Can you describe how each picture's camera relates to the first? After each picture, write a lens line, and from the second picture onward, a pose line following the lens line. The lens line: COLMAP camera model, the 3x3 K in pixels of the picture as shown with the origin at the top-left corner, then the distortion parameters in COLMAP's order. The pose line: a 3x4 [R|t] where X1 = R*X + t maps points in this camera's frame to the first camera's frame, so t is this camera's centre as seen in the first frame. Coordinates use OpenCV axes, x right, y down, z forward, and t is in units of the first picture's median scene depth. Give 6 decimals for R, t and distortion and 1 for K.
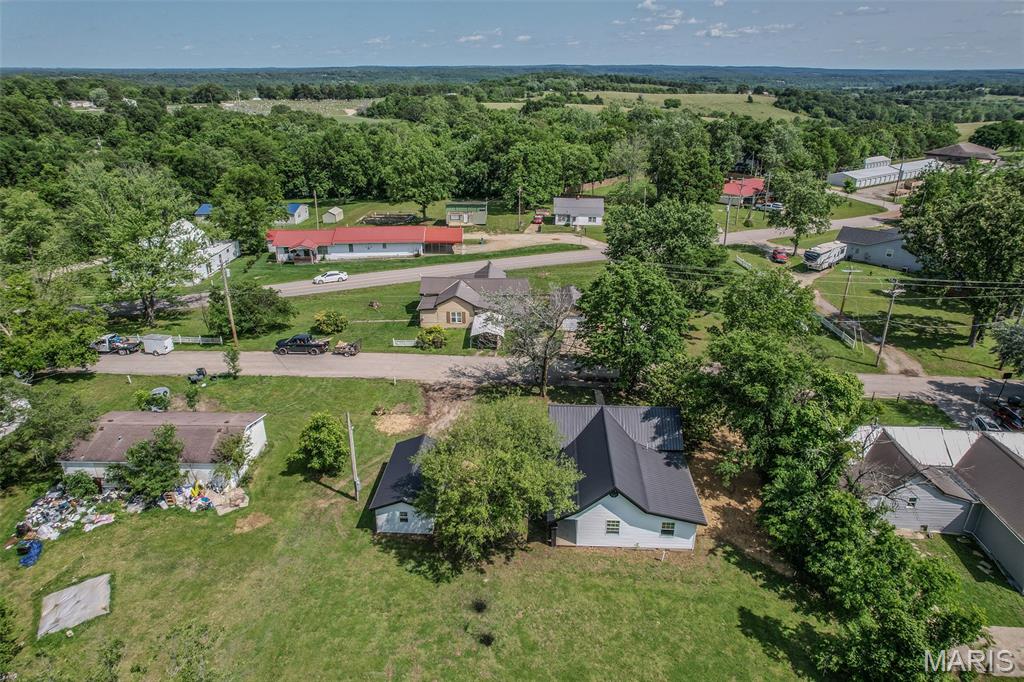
lens RADIAL K [[653.1, 0, 517.4], [0, 653.1, 349.8], [0, 0, 1]] dist [-0.078261, 0.070315]
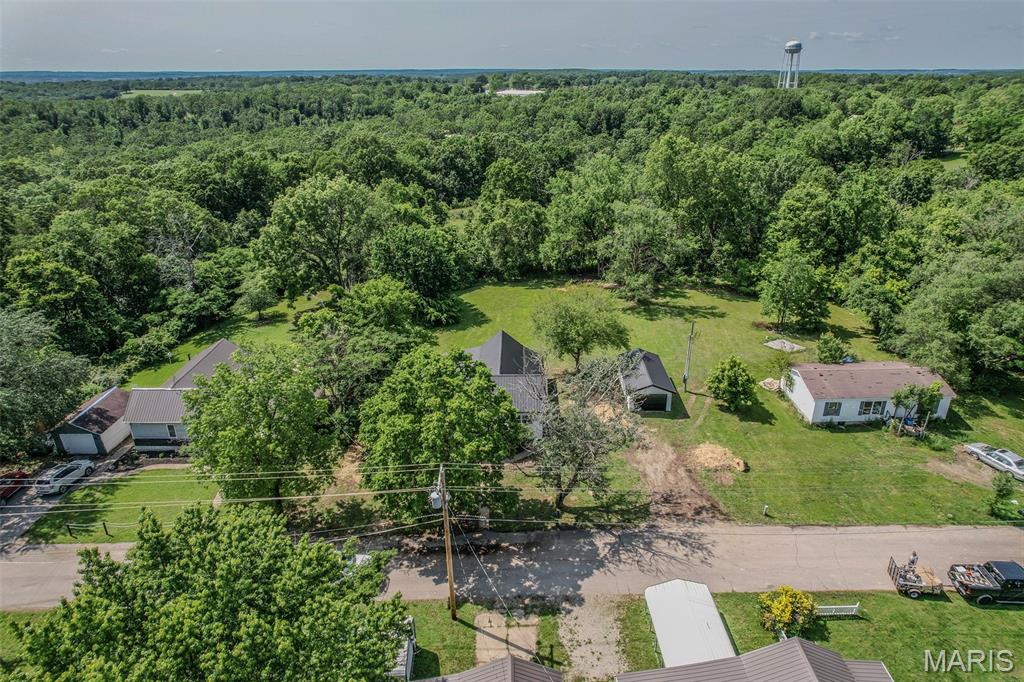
lens RADIAL K [[653.1, 0, 519.6], [0, 653.1, 340.9], [0, 0, 1]] dist [-0.078261, 0.070315]
pose [[-0.998981, 0.019571, -0.040673, 0.146956], [-0.016283, 0.684168, 0.729143, -0.804083], [0.042097, 0.729062, -0.683152, 1.801081]]
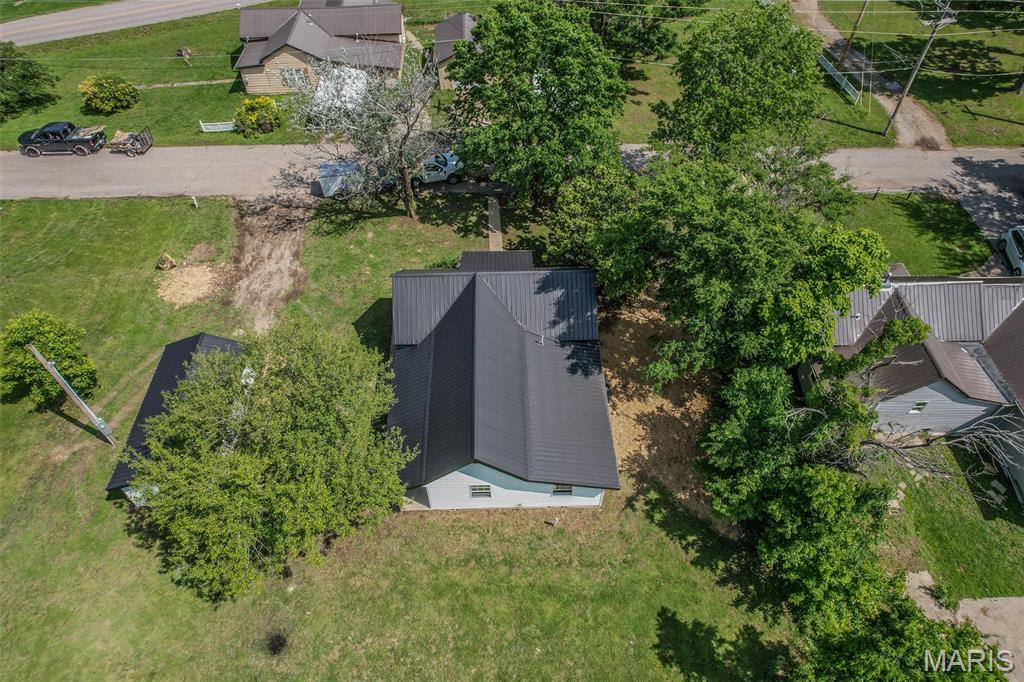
lens RADIAL K [[653.1, 0, 515.7], [0, 653.1, 350.2], [0, 0, 1]] dist [-0.078261, 0.070315]
pose [[0.997089, -0.060052, 0.046972, 0.141999], [0.033307, 0.897300, 0.440164, -0.131351], [-0.068581, -0.437318, 0.896688, 0.410075]]
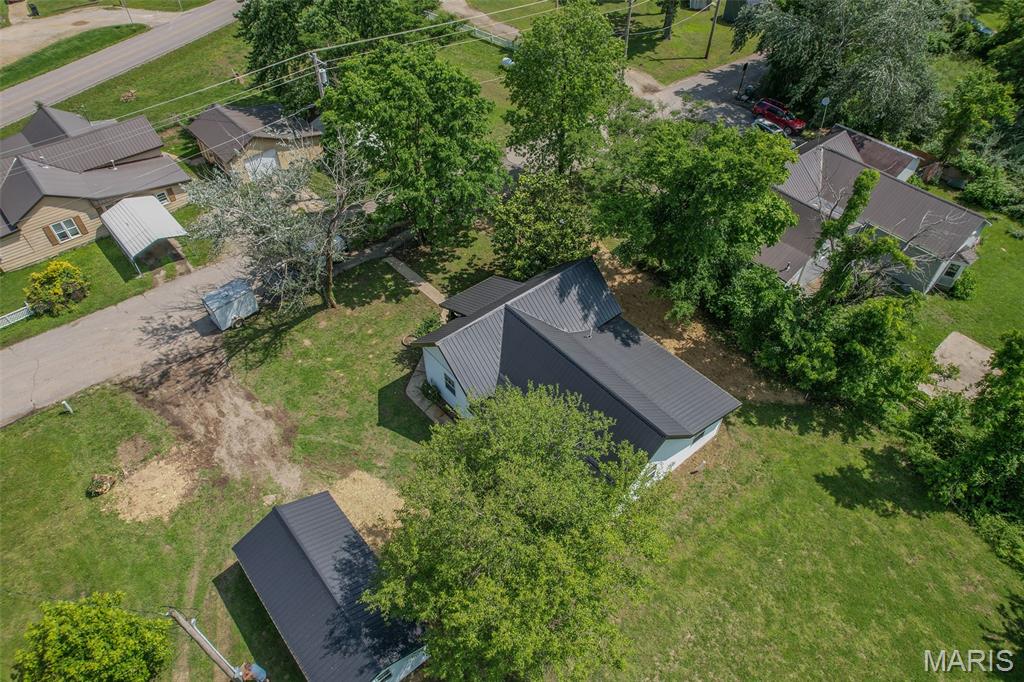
lens RADIAL K [[653.1, 0, 519.6], [0, 653.1, 349.1], [0, 0, 1]] dist [-0.078261, 0.070315]
pose [[0.732805, -0.489657, 0.472475, -0.190681], [0.274239, 0.848012, 0.453508, -0.170424], [-0.622727, -0.202762, 0.755711, 0.522093]]
